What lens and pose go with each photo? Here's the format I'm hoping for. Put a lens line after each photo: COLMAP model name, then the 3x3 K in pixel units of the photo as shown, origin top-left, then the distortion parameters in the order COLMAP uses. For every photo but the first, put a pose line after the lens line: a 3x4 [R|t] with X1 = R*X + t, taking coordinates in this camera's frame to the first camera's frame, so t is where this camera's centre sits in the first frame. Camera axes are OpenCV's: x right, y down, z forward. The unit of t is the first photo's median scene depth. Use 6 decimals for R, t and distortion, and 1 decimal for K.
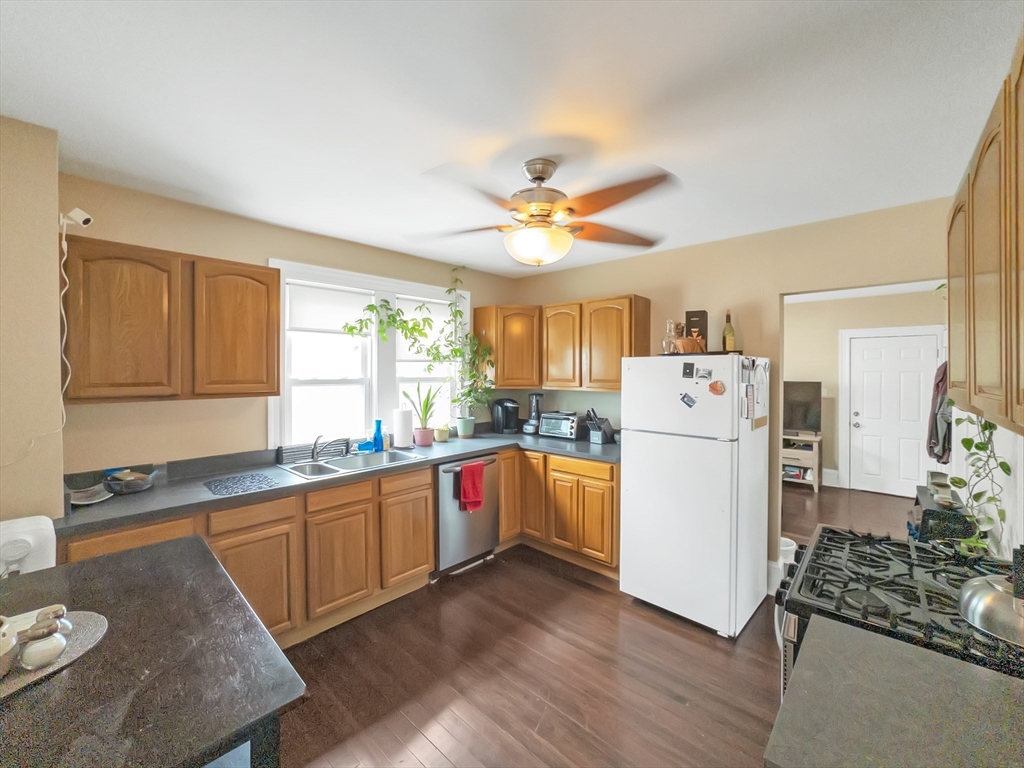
lens RADIAL K [[415.1, 0, 526.8], [0, 415.1, 373.8], [0, 0, 1]] dist [-0.014533, 0.005811]
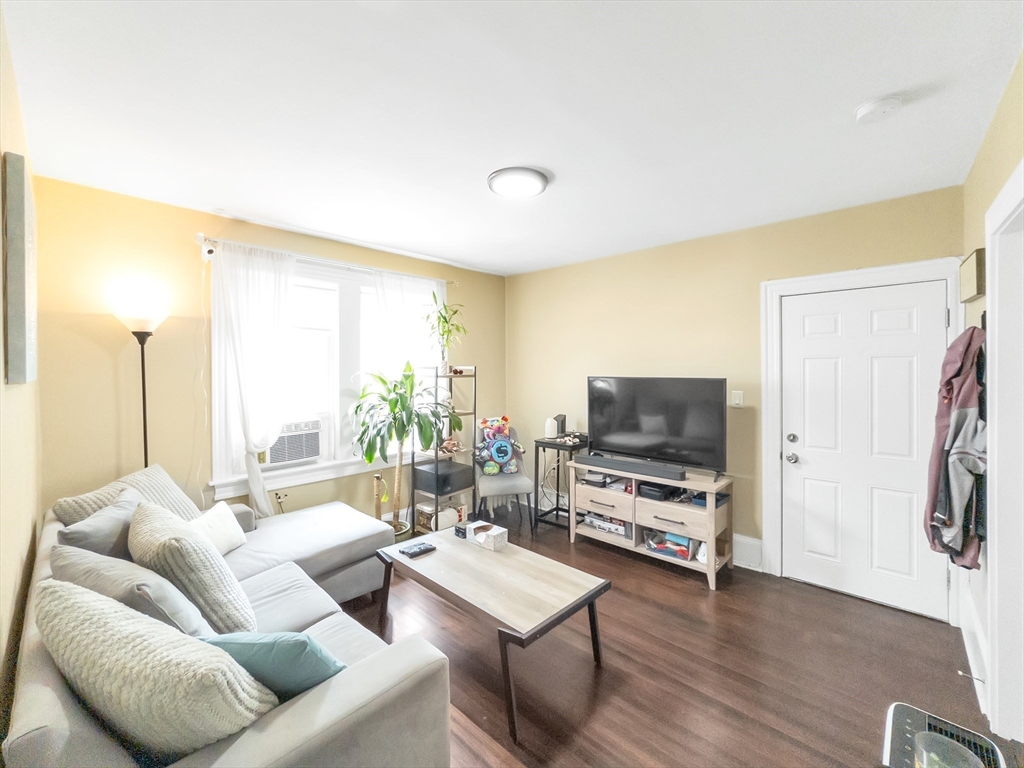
lens RADIAL K [[415.1, 0, 510.9], [0, 415.1, 375.3], [0, 0, 1]] dist [-0.014533, 0.005811]
pose [[0.999302, -0.013666, -0.034781, 0.876637], [0.013869, 0.999888, 0.005620, 0.015928], [0.034700, -0.006099, 0.999379, 0.875005]]
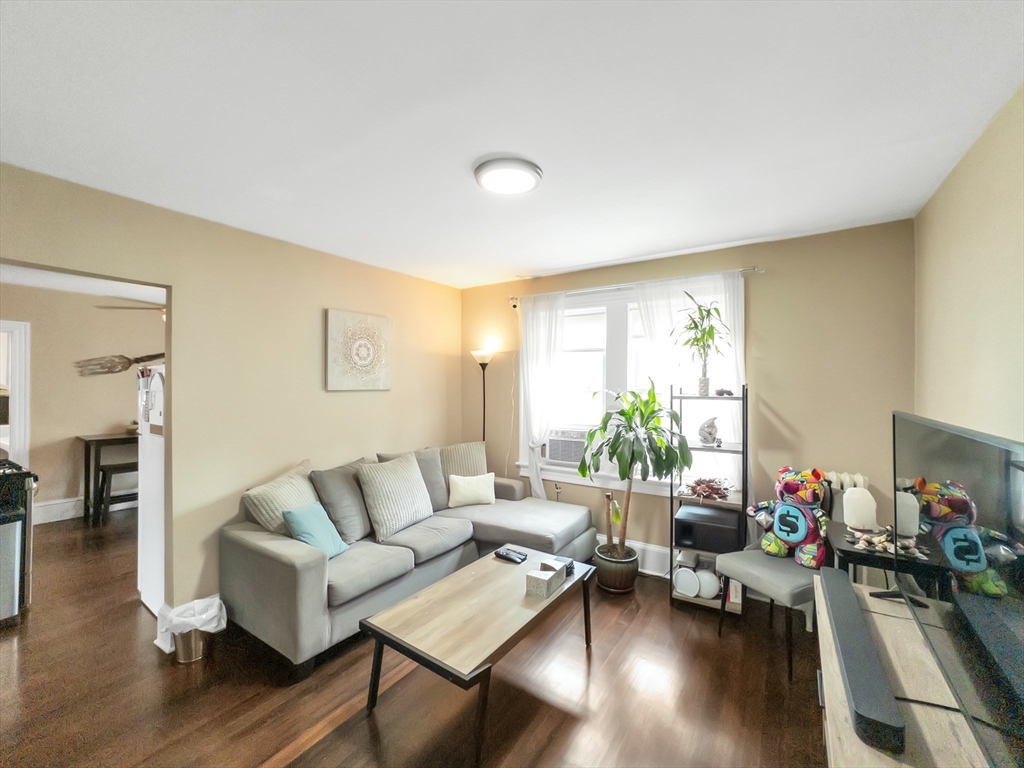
lens RADIAL K [[415.1, 0, 516.5], [0, 415.1, 385.2], [0, 0, 1]] dist [-0.014533, 0.005811]
pose [[0.159084, -0.011077, -0.987203, 2.392744], [-0.018069, 0.999737, -0.014130, 0.018784], [0.987100, 0.020086, 0.158842, 2.455598]]
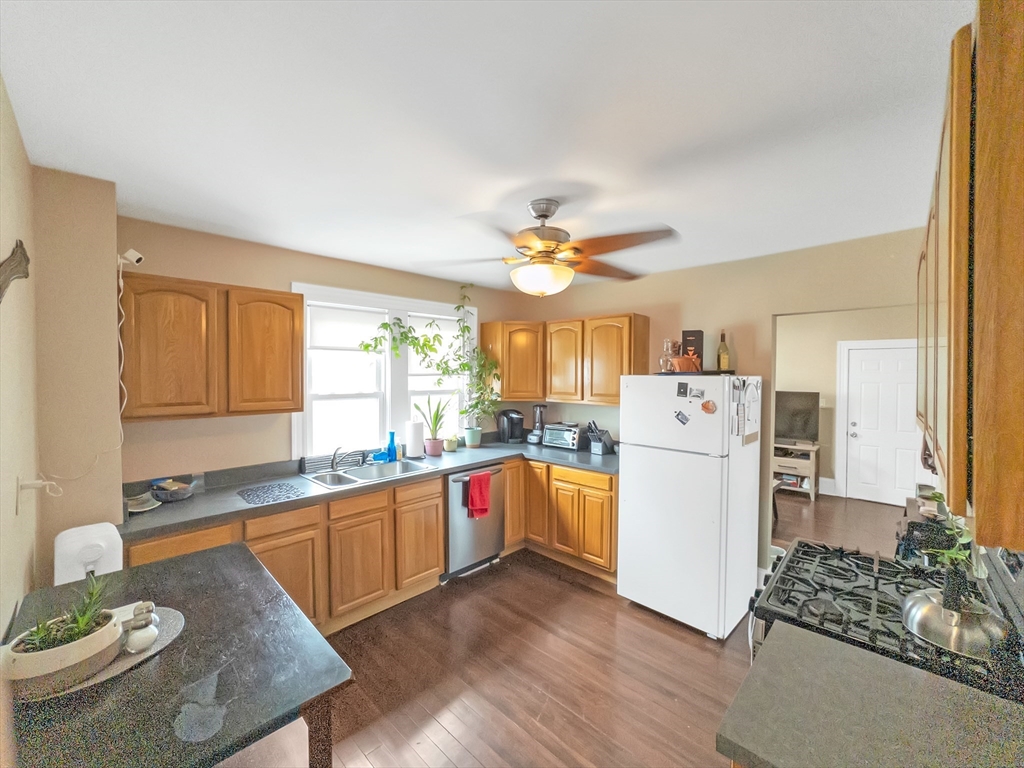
lens RADIAL K [[415.1, 0, 522.4], [0, 415.1, 378.3], [0, 0, 1]] dist [-0.014533, 0.005811]
pose [[0.999780, 0.004348, -0.020496, -0.000637], [-0.004164, 0.999951, 0.009025, -0.042796], [0.020534, -0.008937, 0.999749, -0.069202]]
